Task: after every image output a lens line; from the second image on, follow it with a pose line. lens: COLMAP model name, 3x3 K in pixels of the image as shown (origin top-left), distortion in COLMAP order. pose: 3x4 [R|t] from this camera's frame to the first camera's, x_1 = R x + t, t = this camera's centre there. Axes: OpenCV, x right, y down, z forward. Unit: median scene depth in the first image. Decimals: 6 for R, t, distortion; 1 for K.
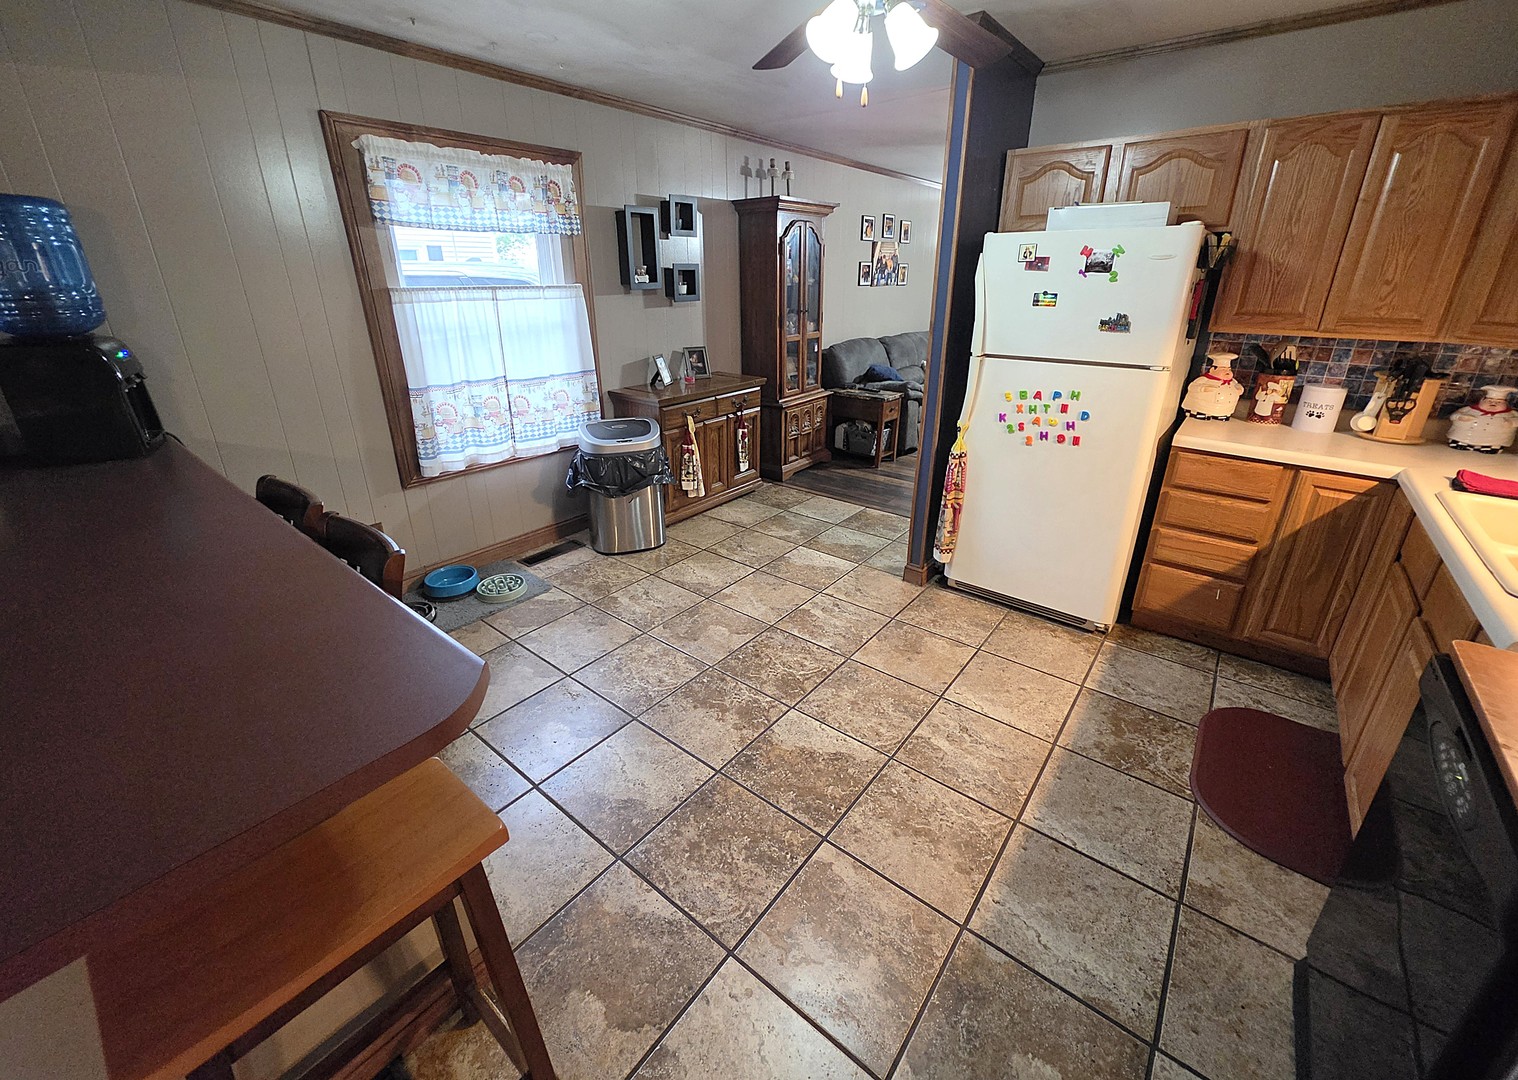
lens RADIAL K [[617.7, 0, 755.2], [0, 617.7, 494.3], [0, 0, 1]] dist [-0.002262, -0.000116]
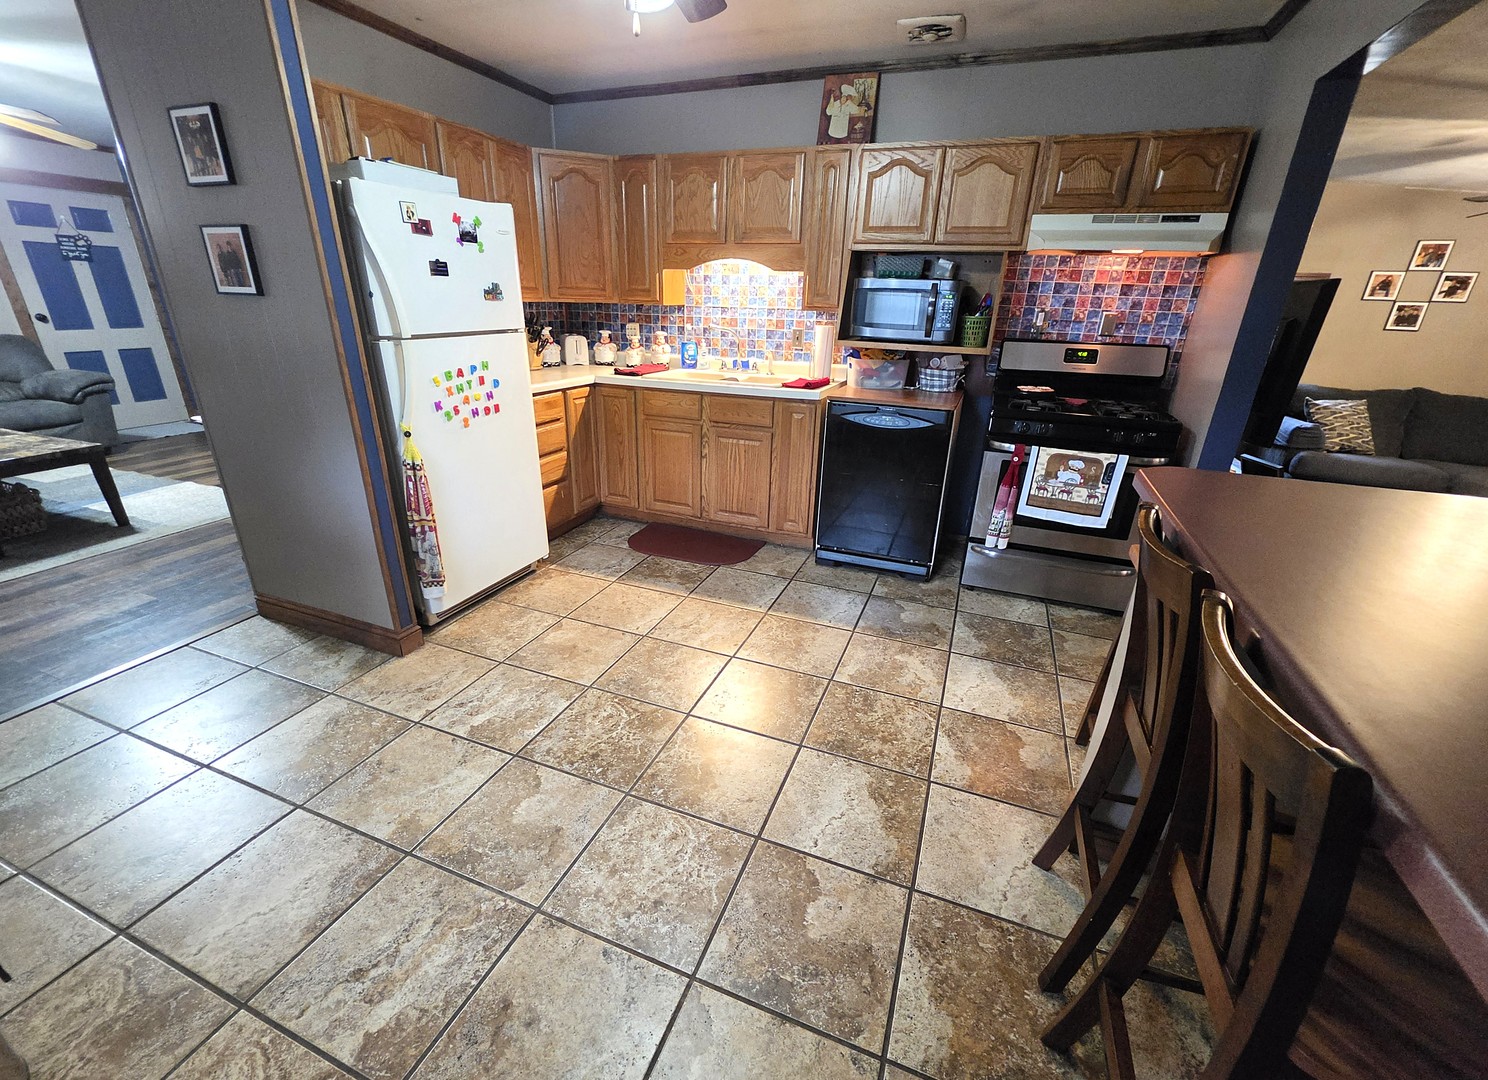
lens RADIAL K [[629.1, 0, 744.0], [0, 629.1, 540.0], [0, 0, 1]] dist [0.000573, -0.000075]
pose [[-0.299179, -0.353570, 0.886273, -0.642526], [0.294972, 0.849052, 0.438295, -0.242829], [-0.907460, 0.392555, -0.149726, 0.865750]]
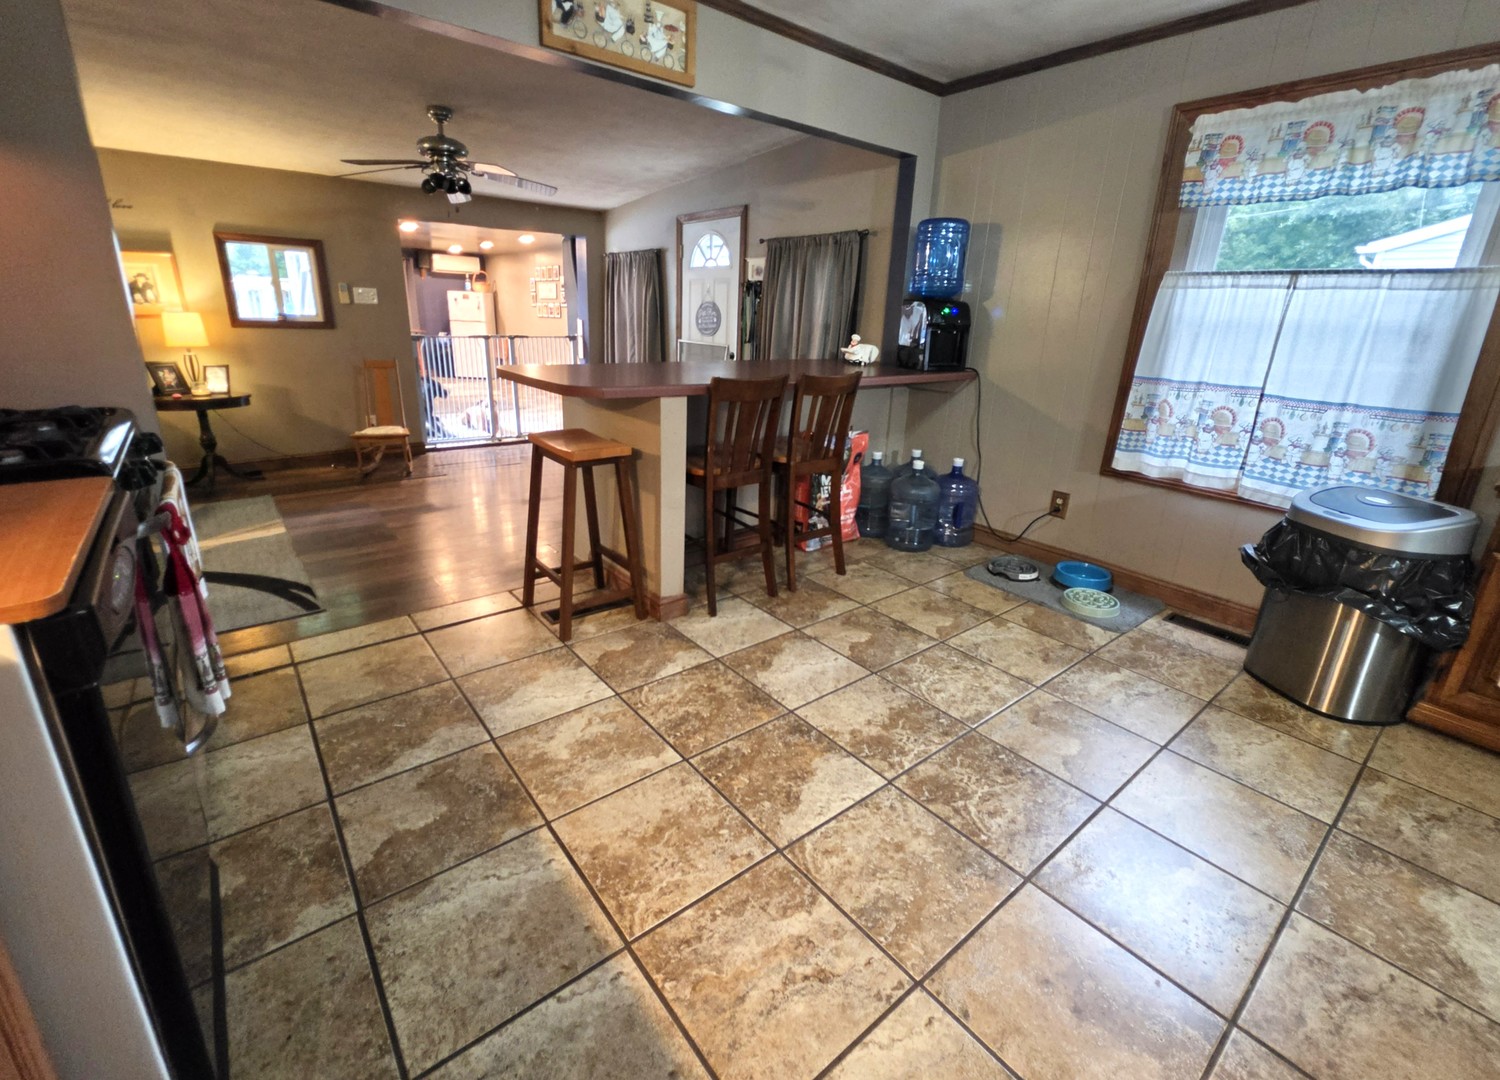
lens RADIAL K [[660.3, 0, 749.7], [0, 660.3, 503.3], [0, 0, 1]] dist [-0.000003, 0.000306]
pose [[-0.212506, 0.264276, -0.940744, 0.676614], [-0.365244, 0.871469, 0.327321, -0.129278], [0.906332, 0.413159, -0.088667, 0.701325]]
